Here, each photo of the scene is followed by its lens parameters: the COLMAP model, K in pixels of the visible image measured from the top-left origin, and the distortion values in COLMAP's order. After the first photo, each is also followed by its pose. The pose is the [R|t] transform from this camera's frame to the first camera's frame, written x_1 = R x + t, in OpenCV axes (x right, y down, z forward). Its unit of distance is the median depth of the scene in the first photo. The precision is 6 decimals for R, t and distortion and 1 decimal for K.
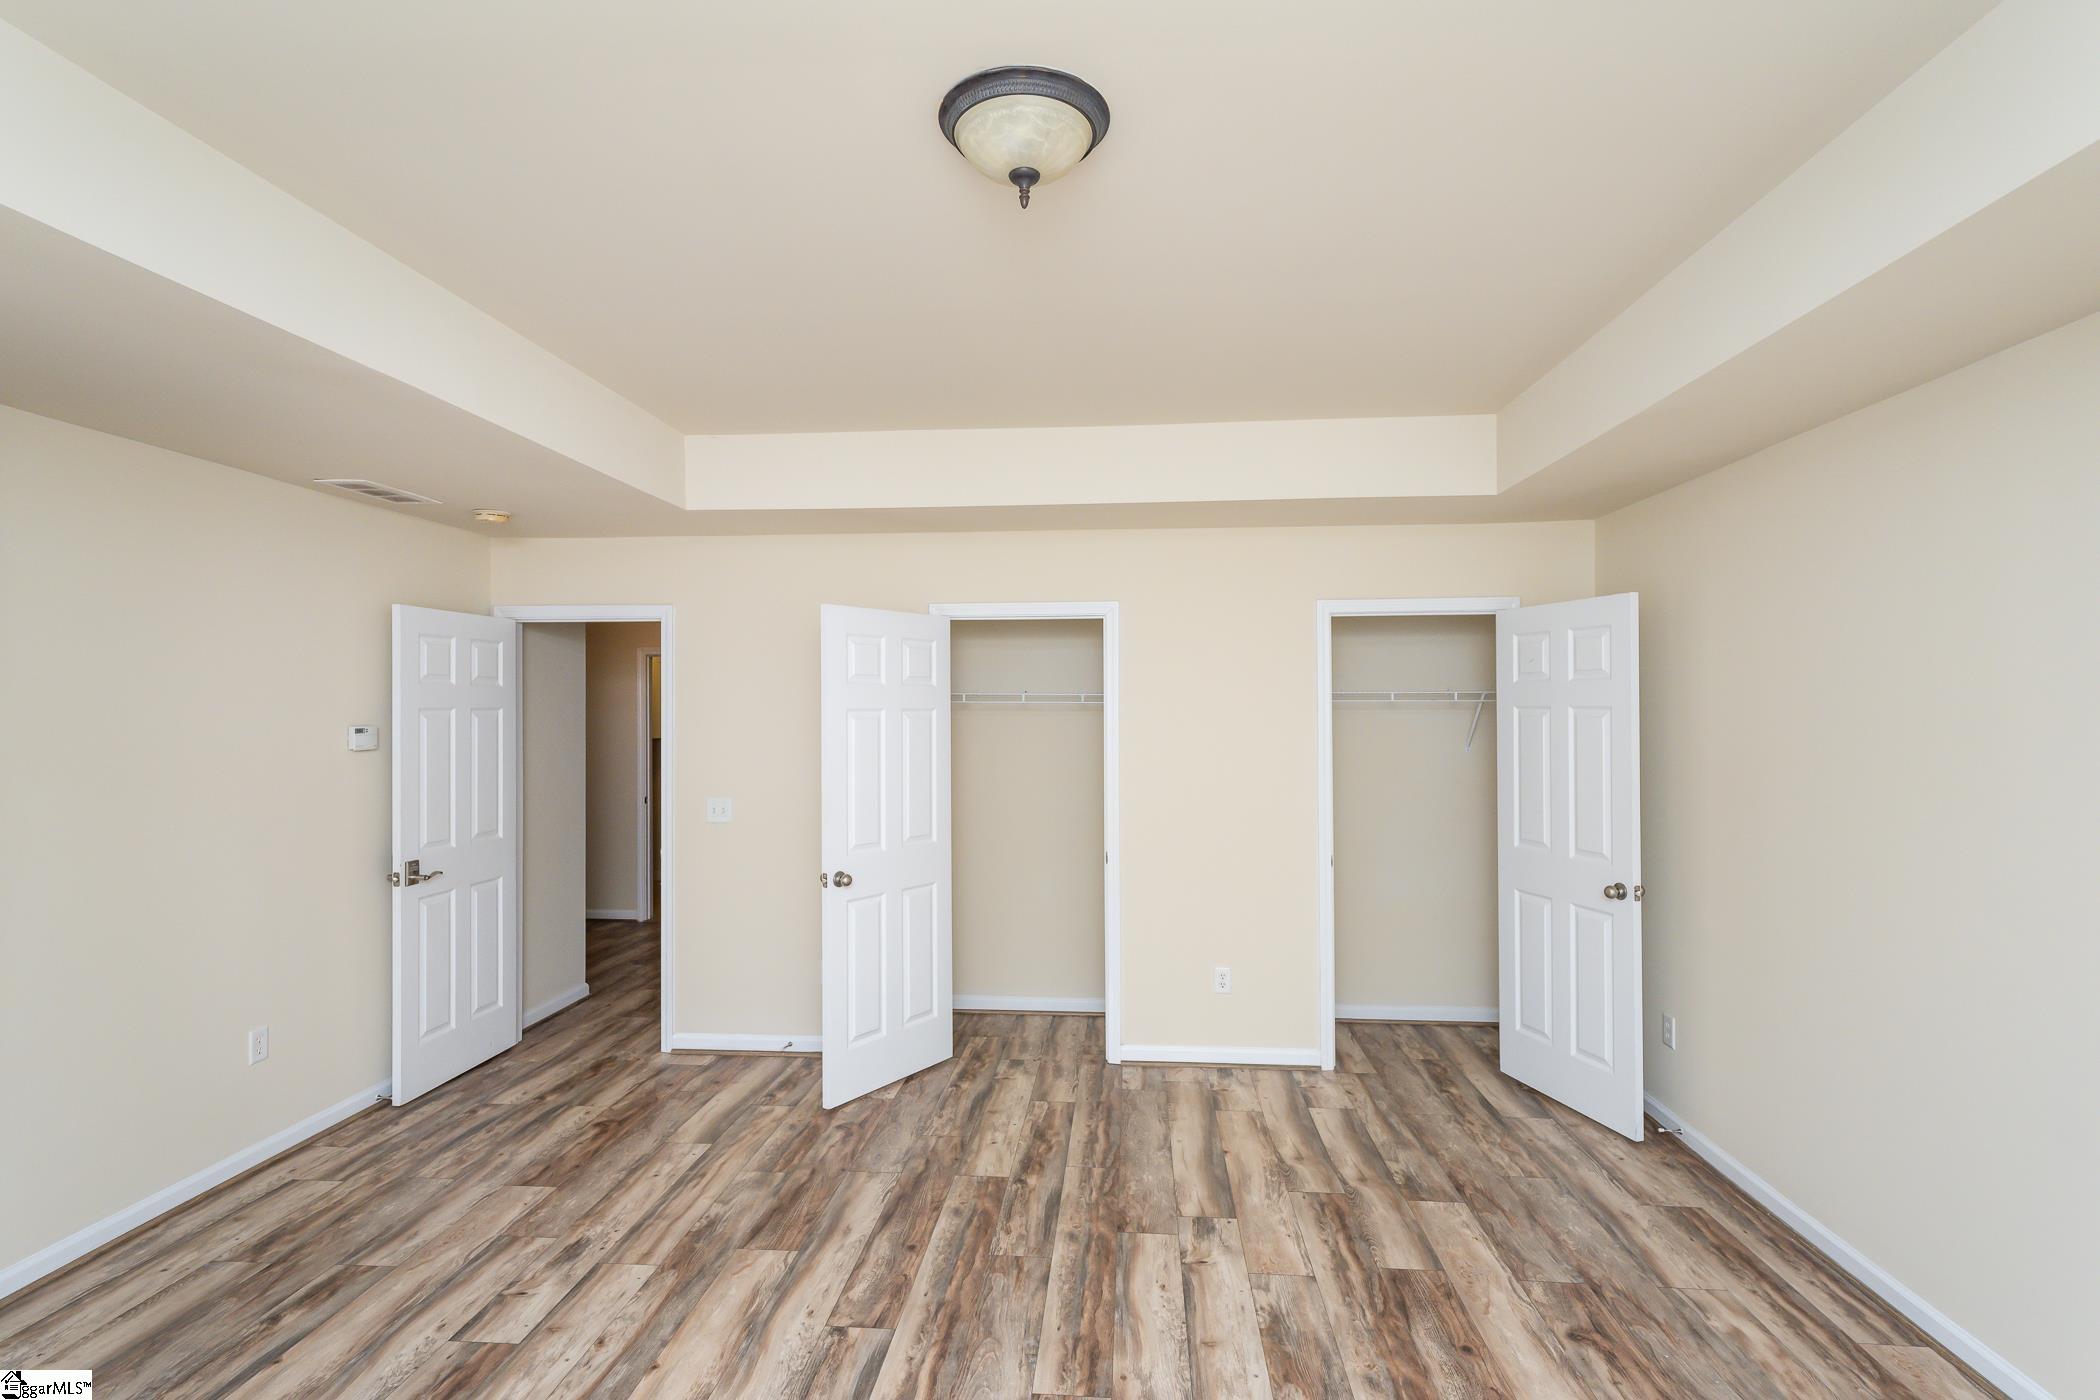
lens RADIAL K [[1026.1, 0, 1043.1], [0, 1026.1, 698.3], [0, 0, 1]] dist [0.008192, -0.000008]
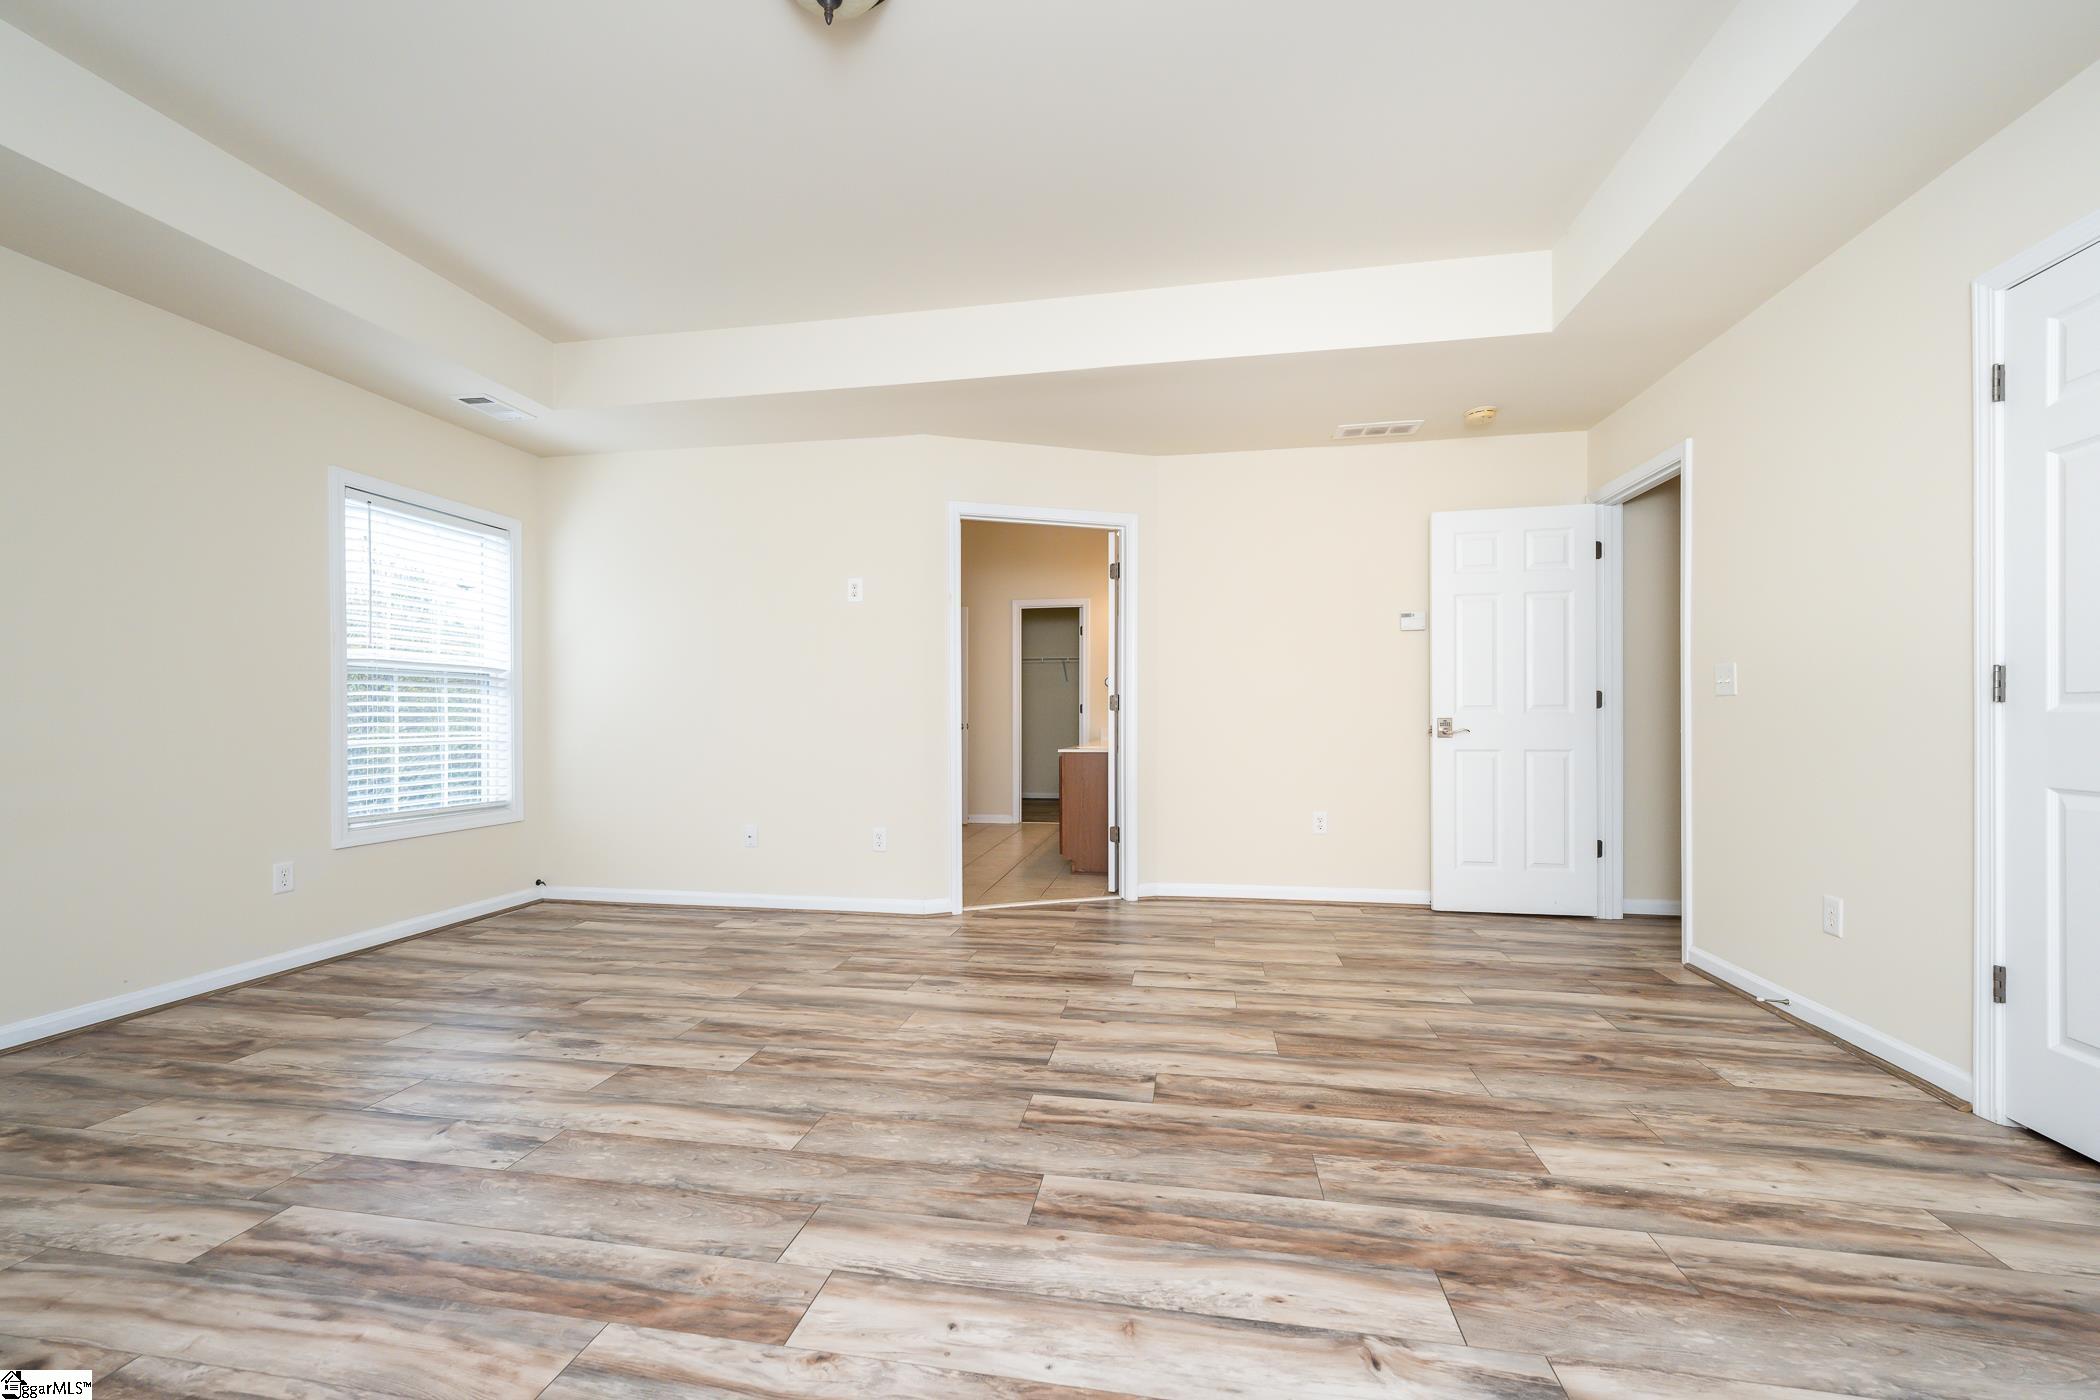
lens RADIAL K [[833.1, 0, 1043.8], [0, 833.1, 684.5], [0, 0, 1]] dist [0.005133, -0.000217]
pose [[-0.094882, -0.034743, -0.994882, 0.631599], [0.012466, 0.999271, -0.036085, 0.217423], [0.995410, -0.015826, -0.094380, 0.902175]]
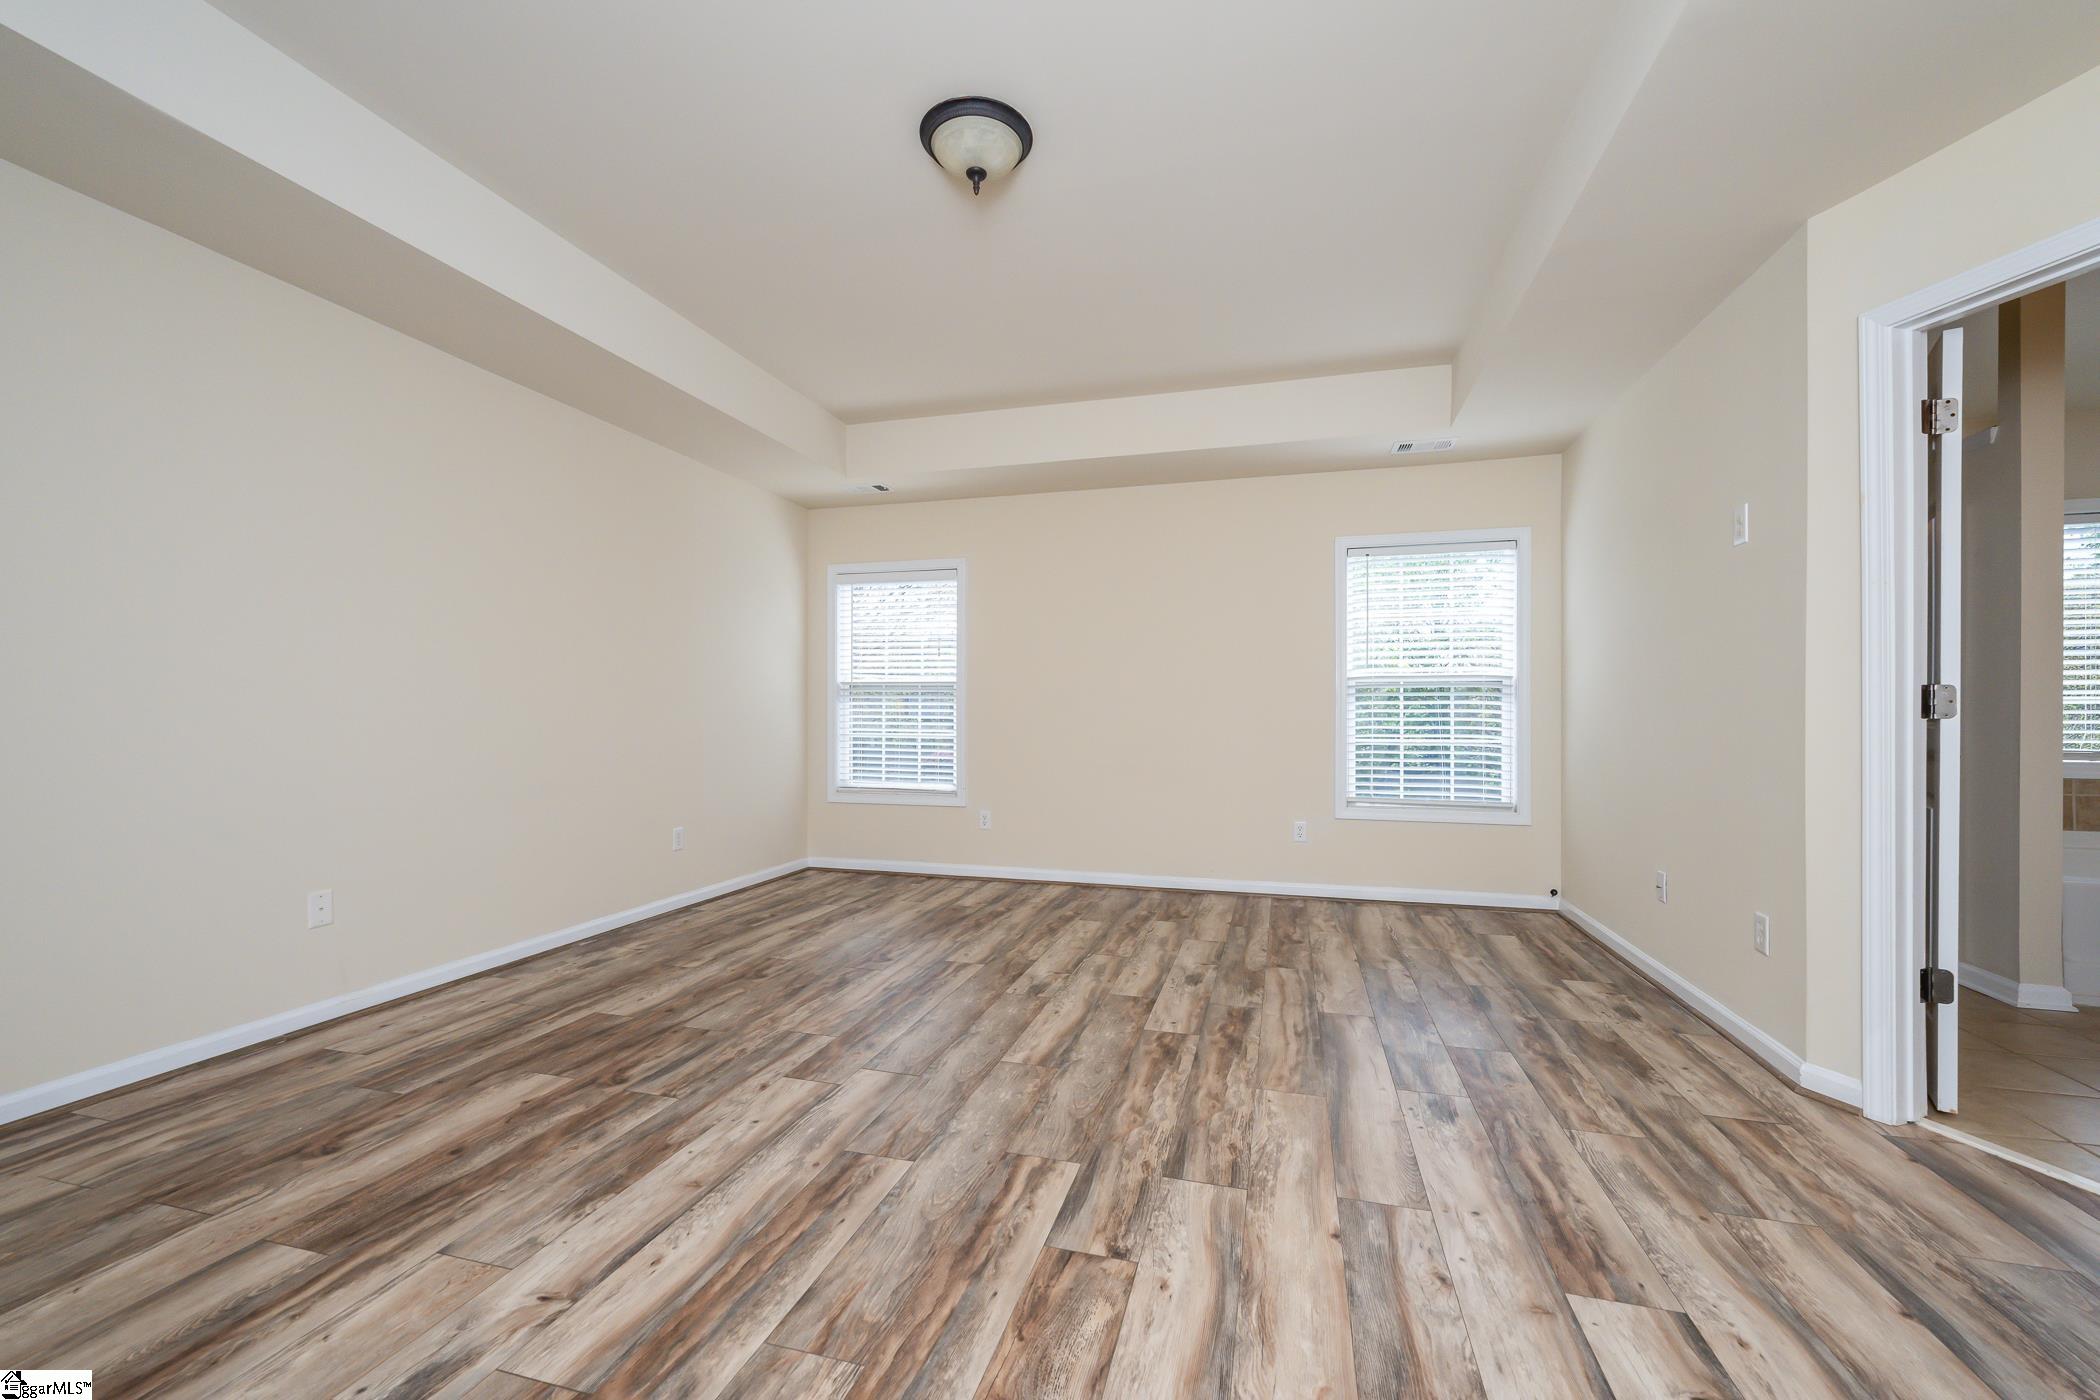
lens RADIAL K [[833.1, 0, 1052.2], [0, 833.1, 688.0], [0, 0, 1]] dist [0.005133, -0.000217]
pose [[-0.983603, 0.007827, 0.180178, -0.242981], [0.000200, 0.999105, -0.042309, 0.210998], [-0.180347, -0.041579, -0.982724, 1.495259]]
